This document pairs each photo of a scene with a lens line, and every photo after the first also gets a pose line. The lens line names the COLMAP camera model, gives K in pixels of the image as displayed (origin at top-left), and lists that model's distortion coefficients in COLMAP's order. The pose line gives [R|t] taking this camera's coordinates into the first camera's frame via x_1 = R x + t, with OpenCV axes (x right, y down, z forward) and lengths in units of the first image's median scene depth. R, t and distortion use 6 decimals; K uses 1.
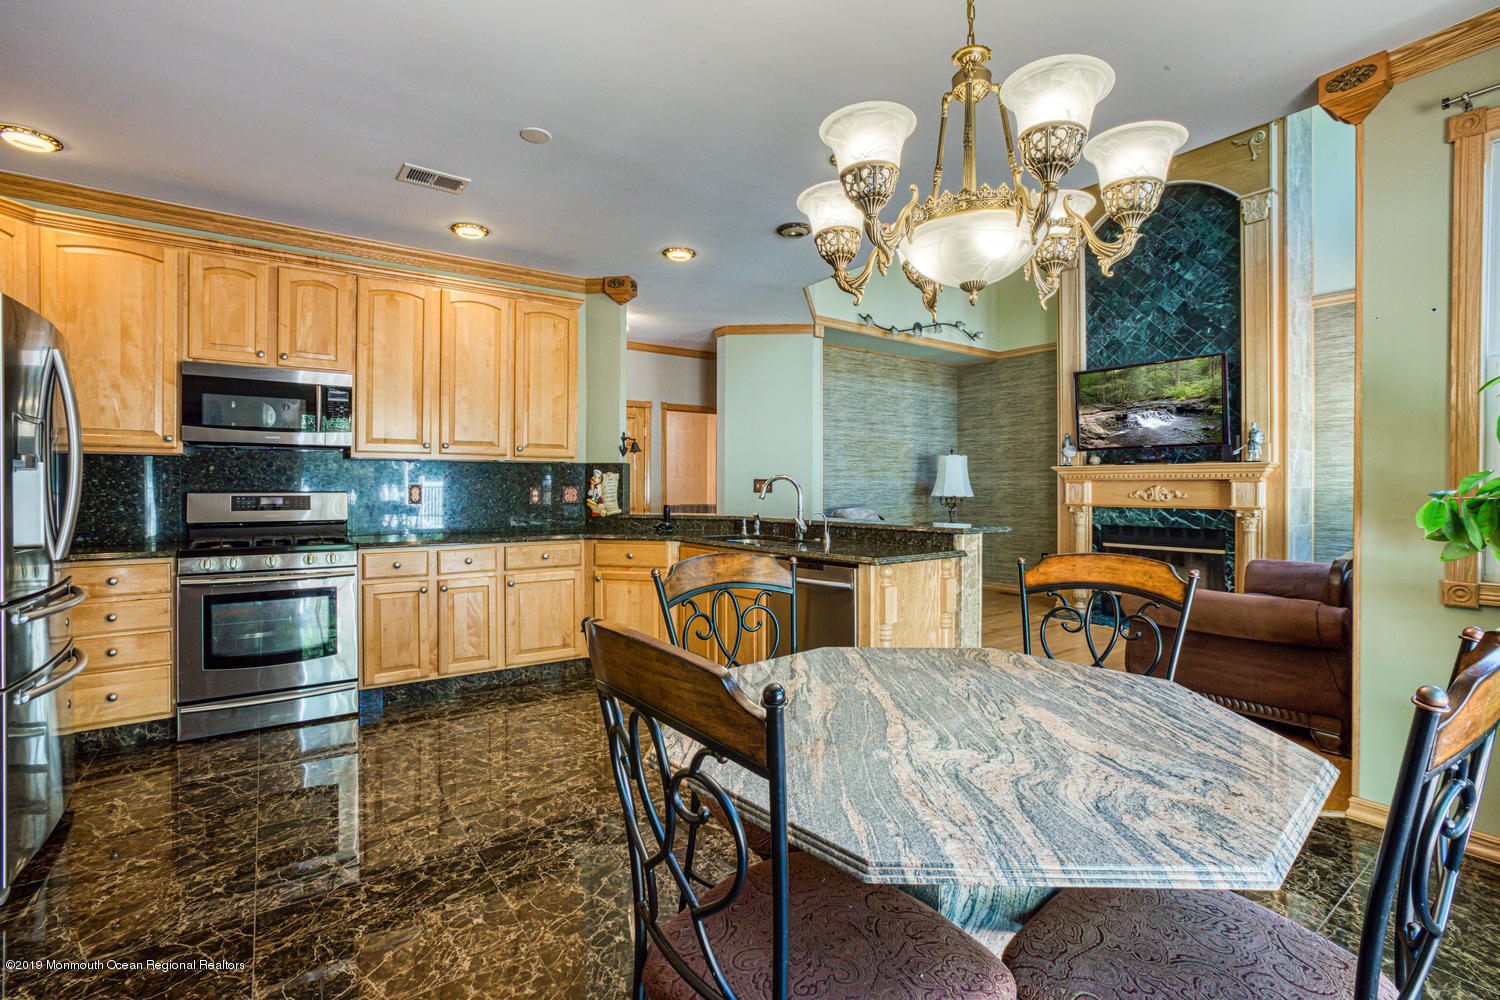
lens RADIAL K [[687.0, 0, 756.0], [0, 687.0, 493.2], [0, 0, 1]] dist [-0.043532, 0.020181]
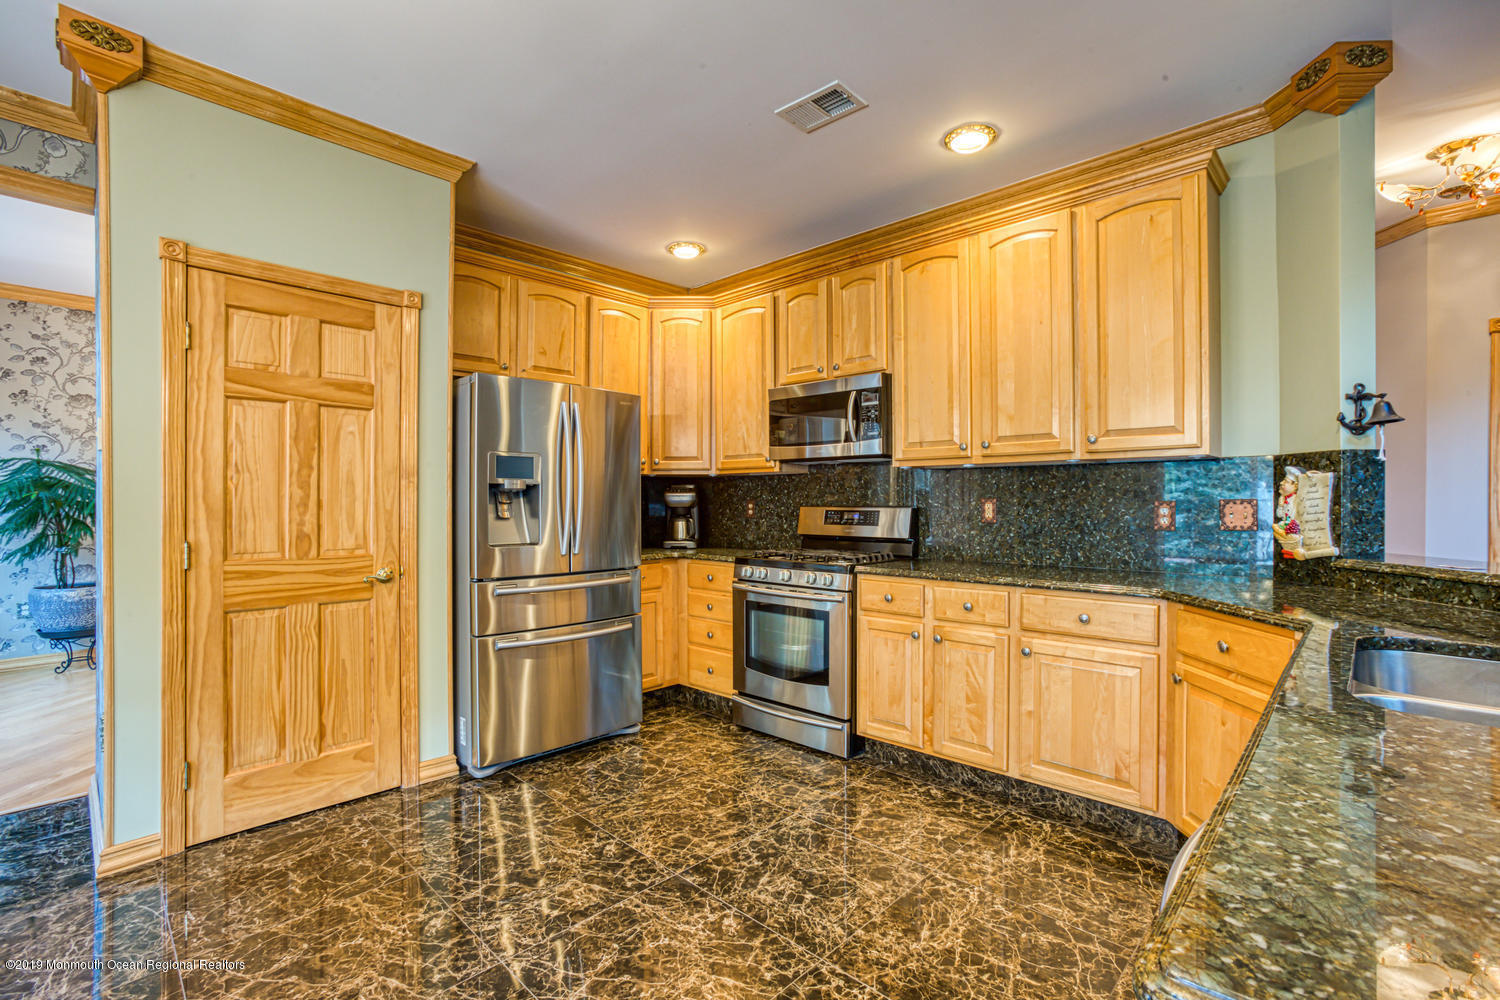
lens RADIAL K [[687.0, 0, 746.7], [0, 687.0, 502.1], [0, 0, 1]] dist [-0.043532, 0.020181]
pose [[0.175549, -0.002930, -0.984466, 0.252194], [-0.012361, 0.999910, -0.005180, -0.000993], [0.984393, 0.013078, 0.175497, 0.705089]]
